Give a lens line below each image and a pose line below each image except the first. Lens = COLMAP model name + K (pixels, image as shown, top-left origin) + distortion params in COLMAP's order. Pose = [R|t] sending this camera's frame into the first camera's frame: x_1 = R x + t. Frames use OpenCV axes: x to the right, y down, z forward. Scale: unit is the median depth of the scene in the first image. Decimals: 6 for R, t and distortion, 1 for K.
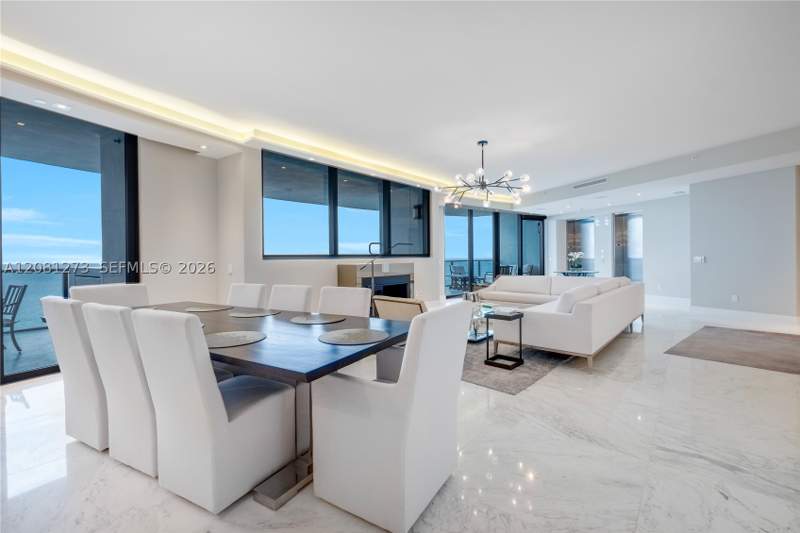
lens RADIAL K [[353.2, 0, 400.0], [0, 353.2, 266.5], [0, 0, 1]] dist [-0.000069, -0.000136]
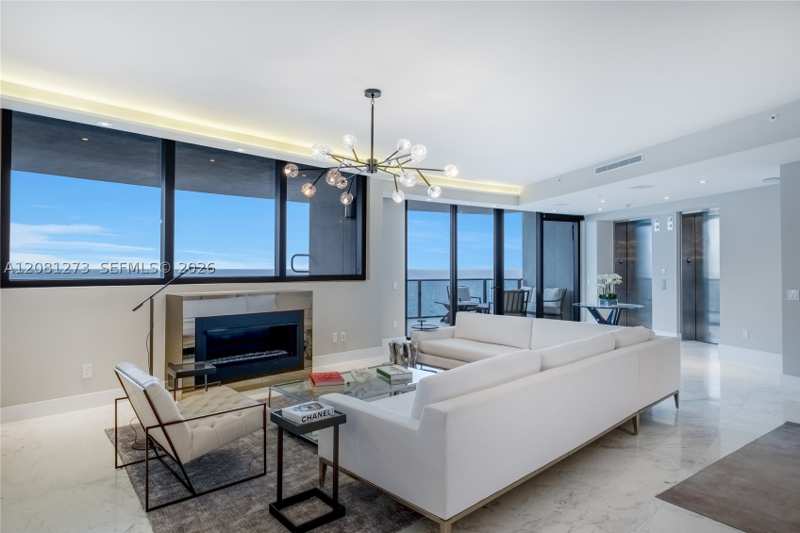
lens RADIAL K [[470.8, 0, 400.0], [0, 470.8, 266.5], [0, 0, 1]] dist [0.000574, 0.001596]
pose [[0.997108, 0.012960, -0.074885, 0.185341], [-0.014989, 0.999534, -0.026597, -0.024315], [0.074505, 0.027643, 0.996837, 0.129994]]
